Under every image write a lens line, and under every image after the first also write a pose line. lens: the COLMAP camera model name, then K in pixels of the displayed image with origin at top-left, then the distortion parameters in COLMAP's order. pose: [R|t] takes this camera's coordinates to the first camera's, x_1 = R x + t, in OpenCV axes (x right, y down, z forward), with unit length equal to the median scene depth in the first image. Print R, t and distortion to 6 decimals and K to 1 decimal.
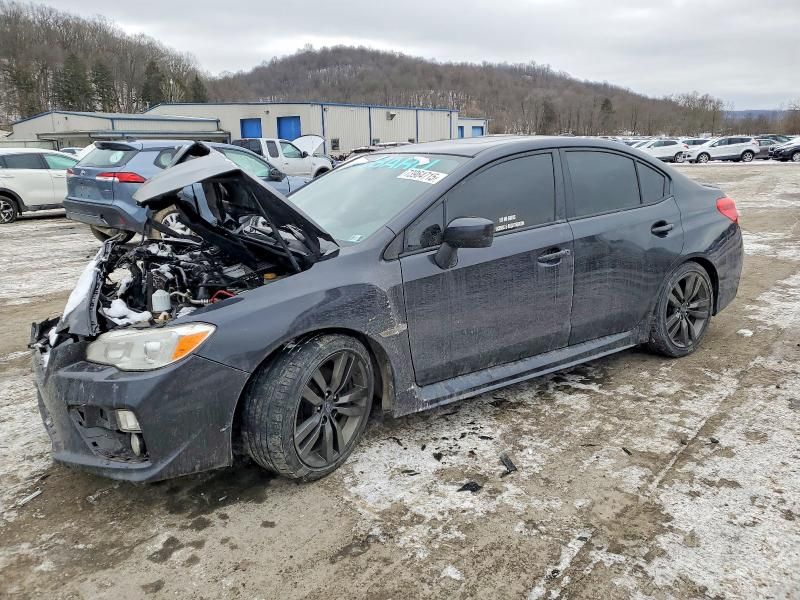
lens RADIAL K [[602.6, 0, 404.4], [0, 602.6, 299.9], [0, 0, 1]] dist [0.028769, 0.001343]
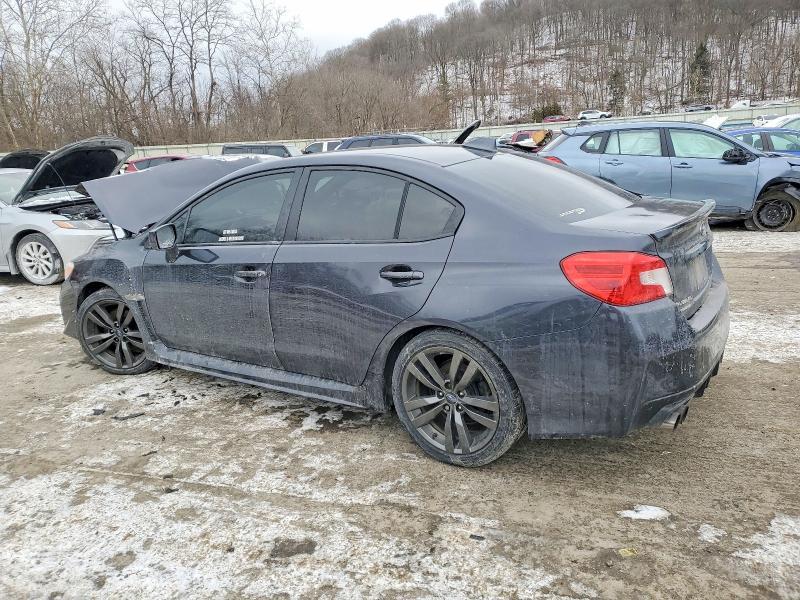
lens RADIAL K [[602.6, 0, 404.4], [0, 602.6, 299.9], [0, 0, 1]] dist [0.028769, 0.001343]
pose [[0.392039, 0.220300, -0.893182, 1.419549], [-0.178043, 0.970717, 0.161277, -0.269237], [0.902555, 0.095798, 0.419781, 0.901707]]
